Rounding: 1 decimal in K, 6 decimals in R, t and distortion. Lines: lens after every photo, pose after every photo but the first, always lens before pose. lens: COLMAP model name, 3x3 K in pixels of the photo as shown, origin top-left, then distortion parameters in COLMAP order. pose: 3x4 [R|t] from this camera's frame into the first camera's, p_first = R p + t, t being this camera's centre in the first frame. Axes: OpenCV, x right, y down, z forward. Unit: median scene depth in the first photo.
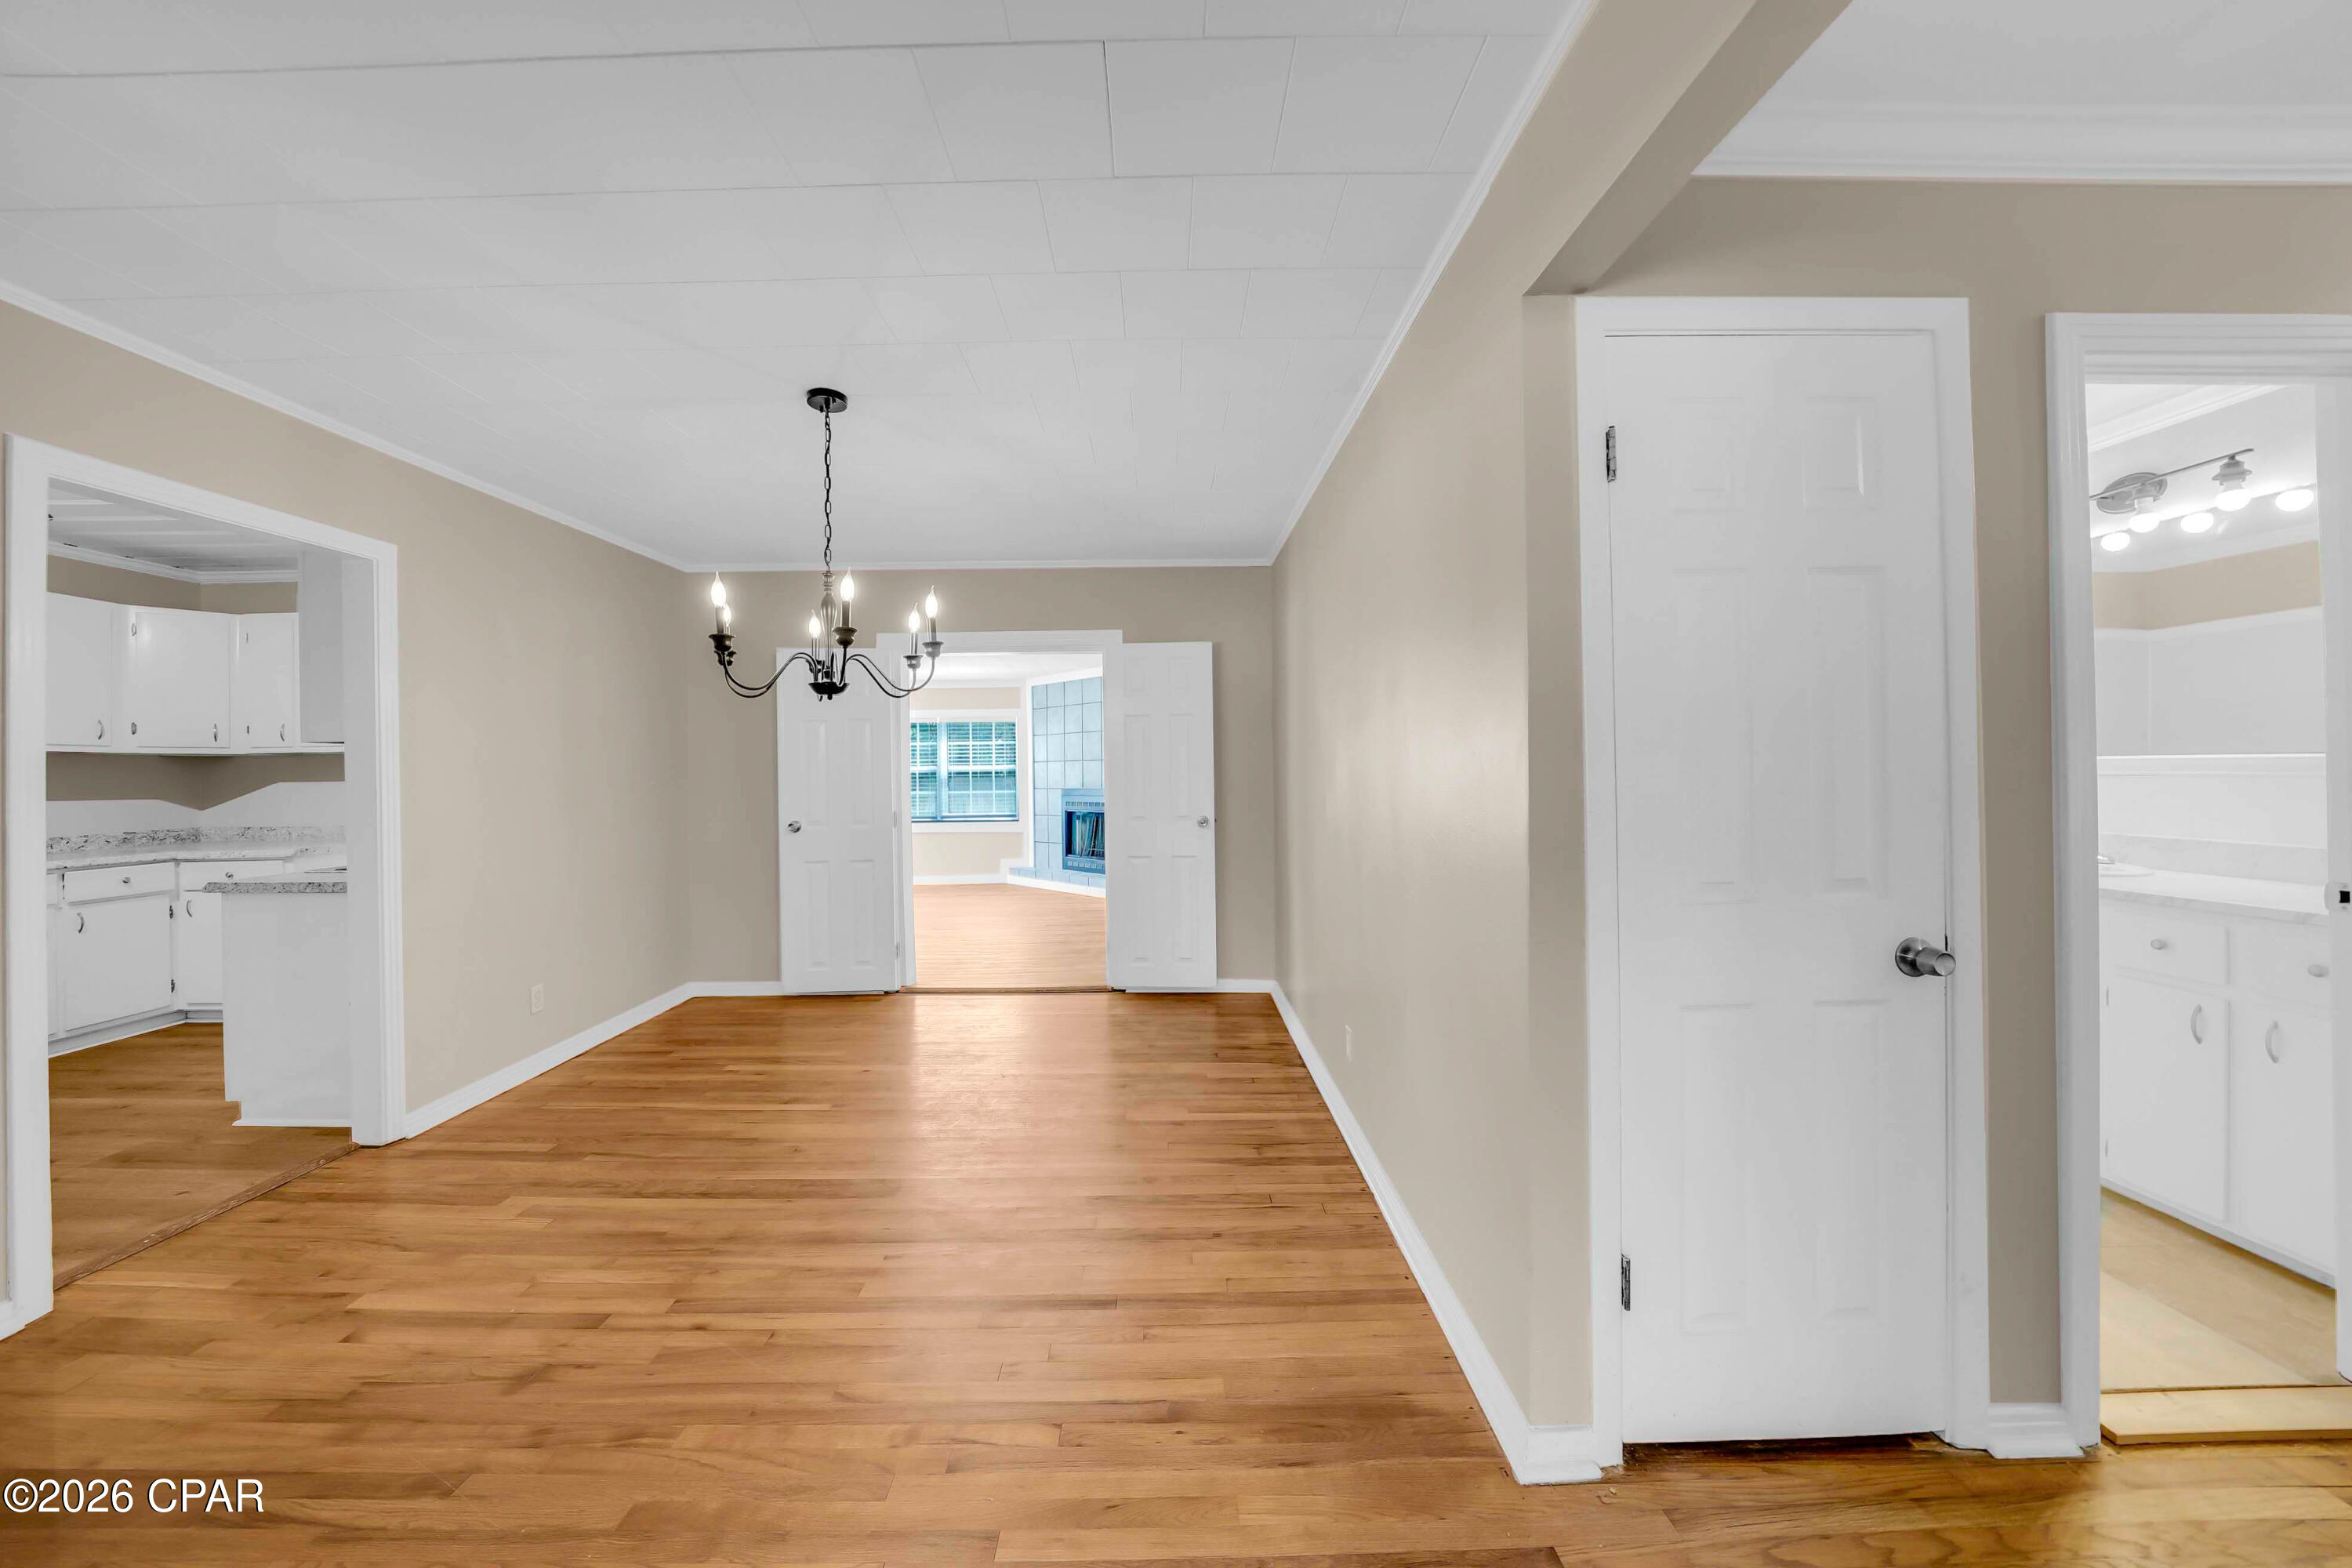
lens RADIAL K [[829.6, 0, 1150.5], [0, 829.6, 771.8], [0, 0, 1]] dist [-0.022058, 0.001989]
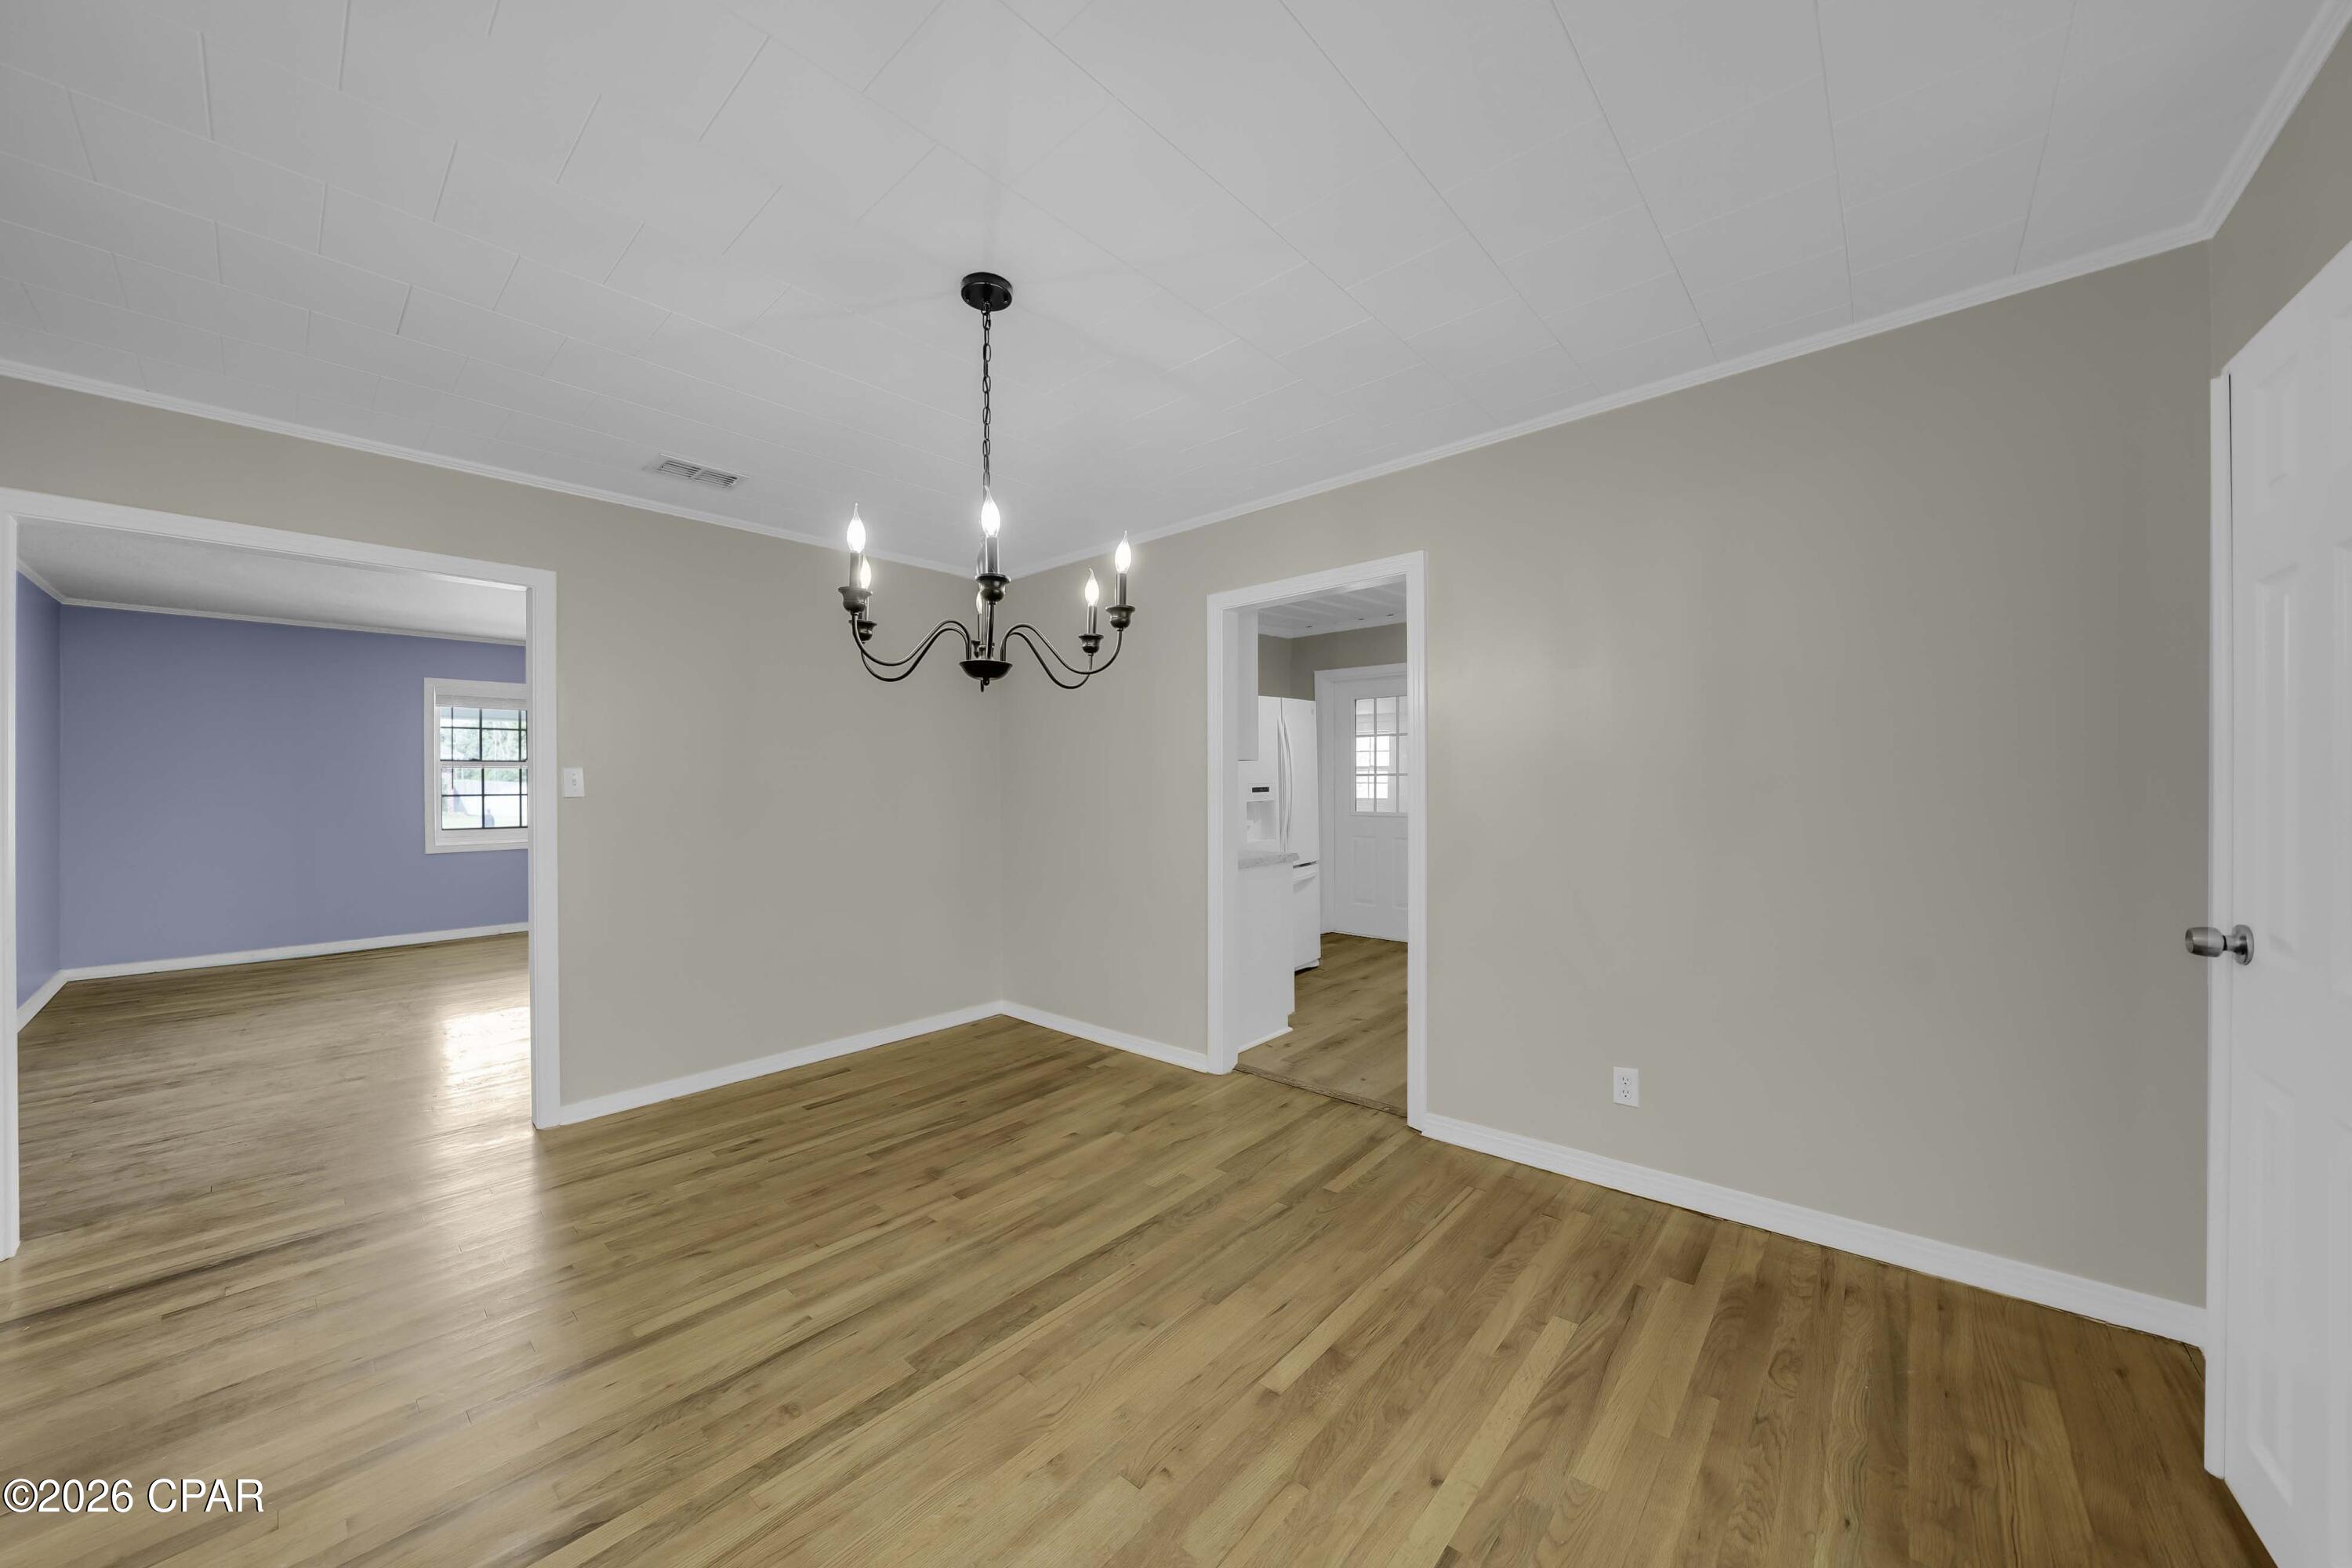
lens RADIAL K [[829.6, 0, 1155.6], [0, 829.6, 778.9], [0, 0, 1]] dist [-0.022058, 0.001989]
pose [[-0.661946, 0.010796, -0.749474, 0.068997], [0.012511, 0.999916, 0.003354, -0.000329], [0.749447, -0.007157, -0.662025, 1.378447]]
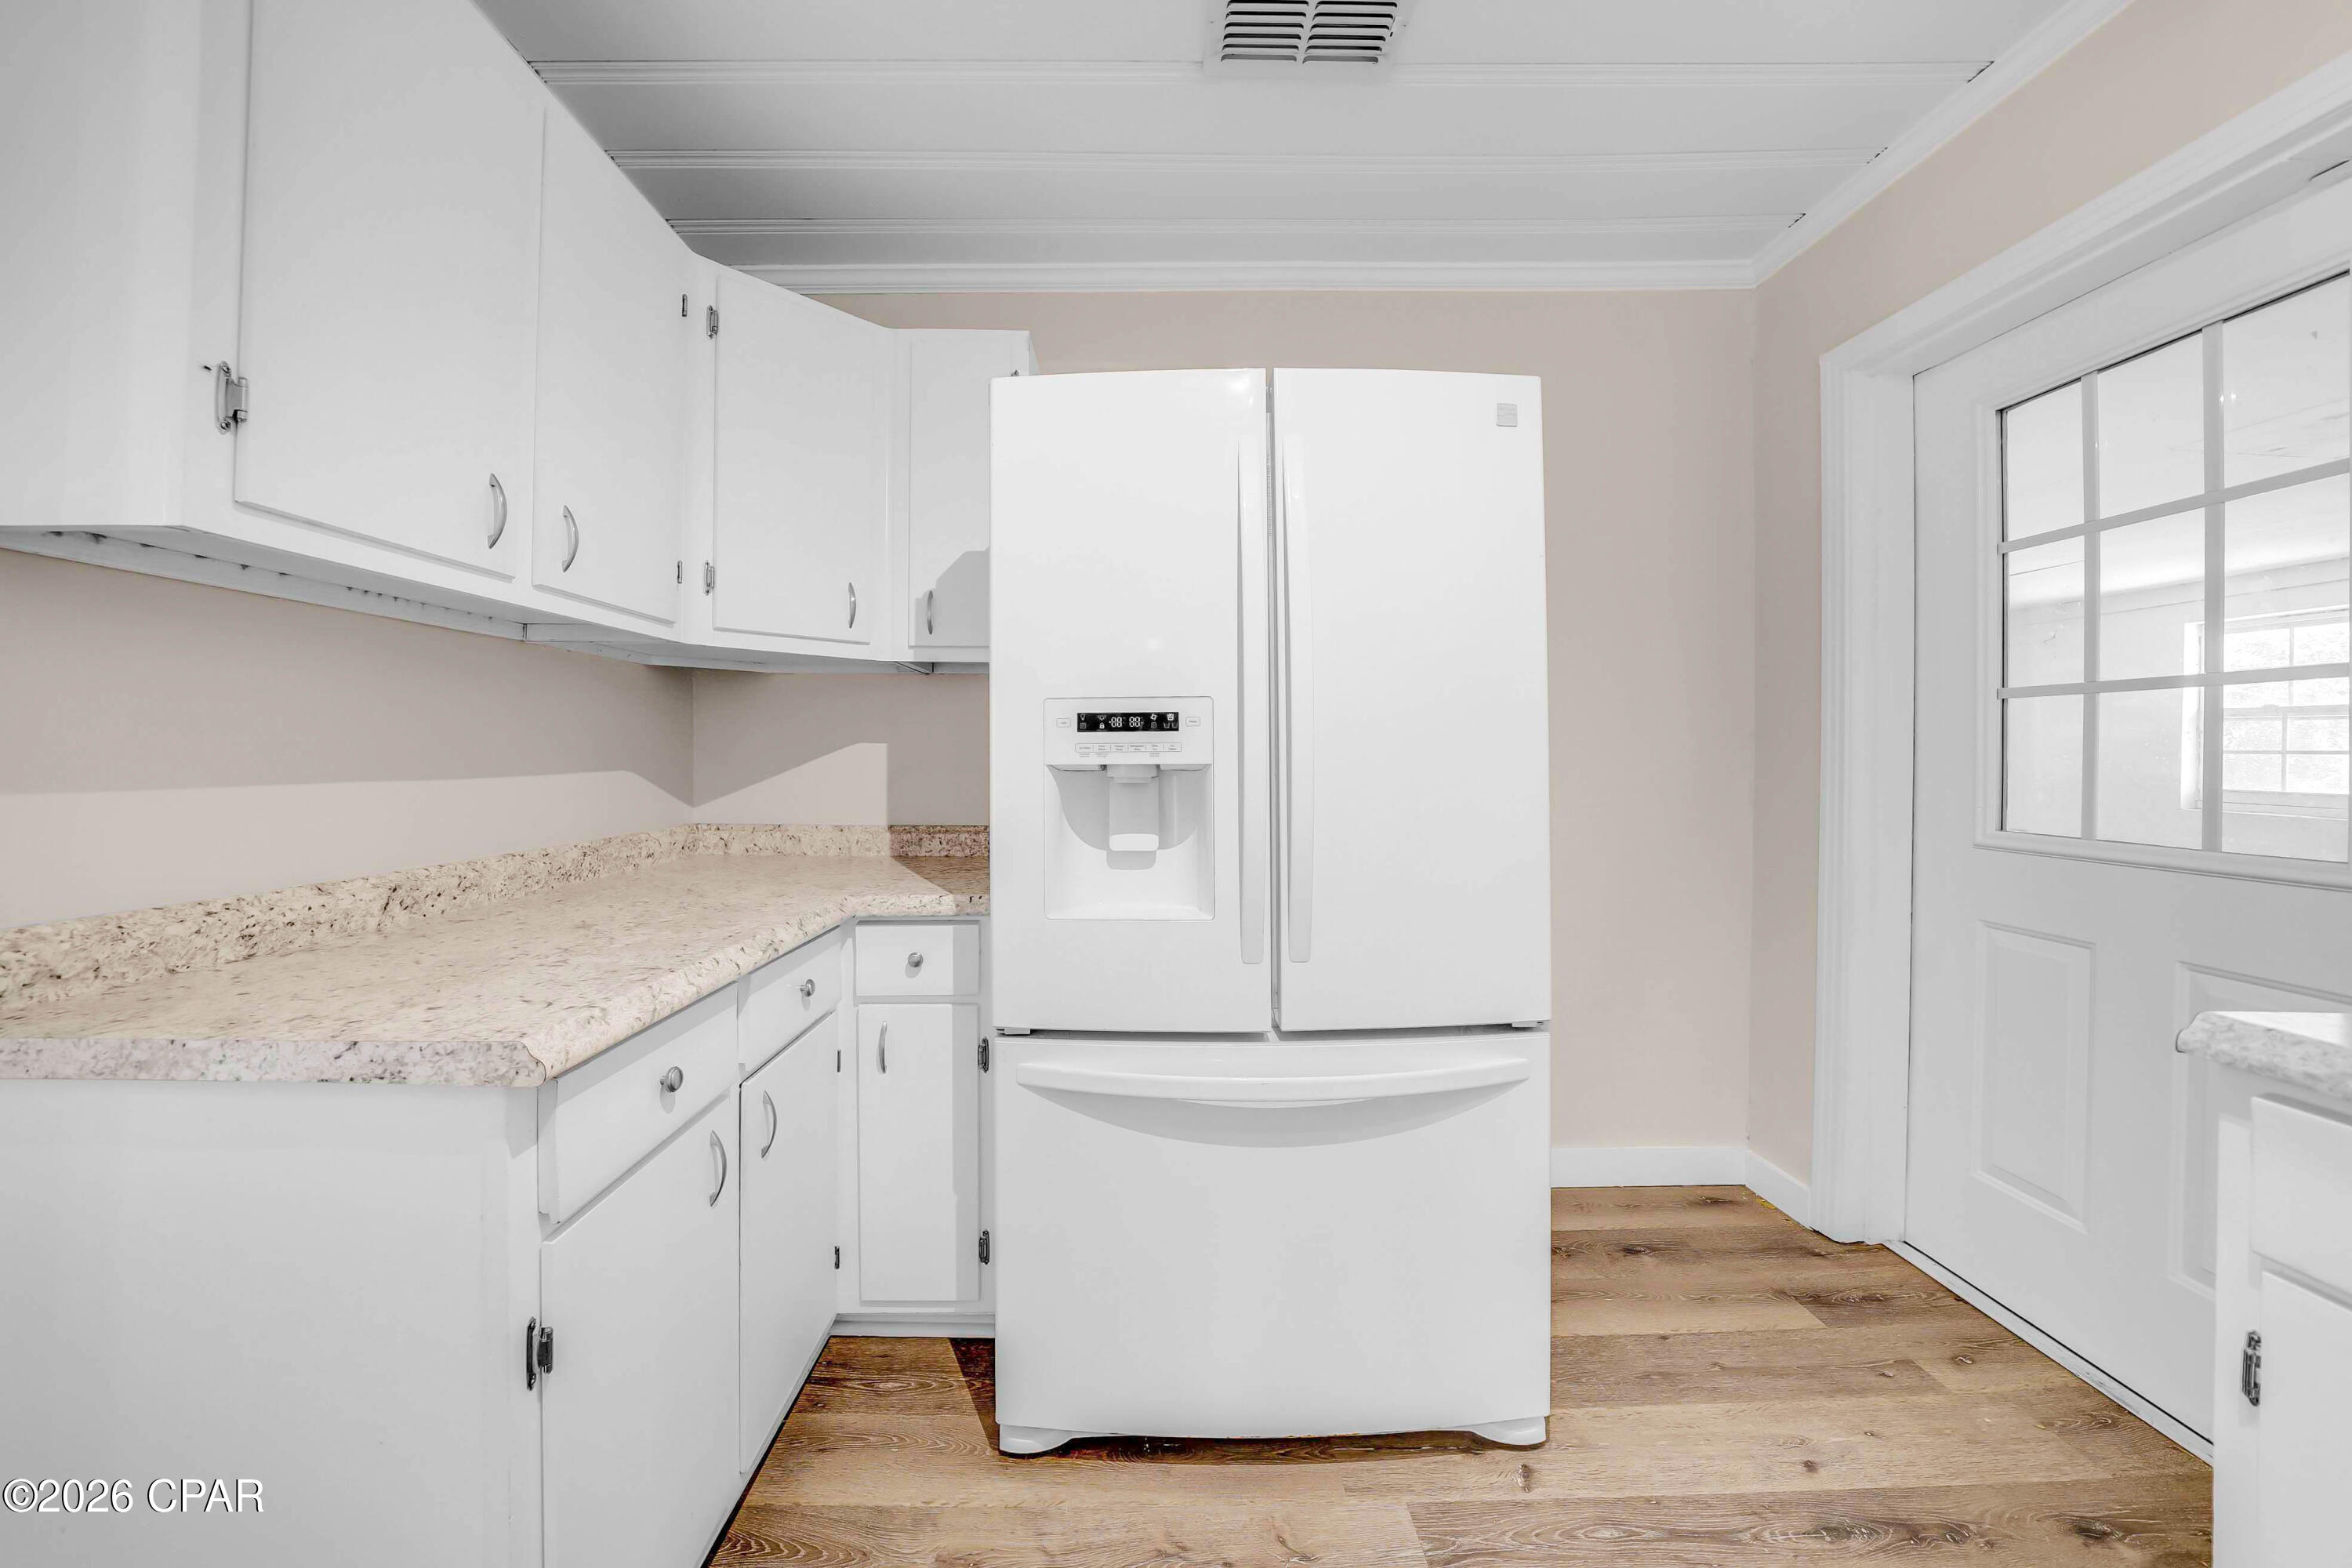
lens RADIAL K [[829.6, 0, 1181.5], [0, 829.6, 750.6], [0, 0, 1]] dist [-0.022058, 0.001989]
pose [[-0.999928, 0.000741, -0.011972, -1.373414], [0.000845, 0.999962, -0.008669, 0.049994], [0.011965, -0.008678, -0.999891, 0.869503]]
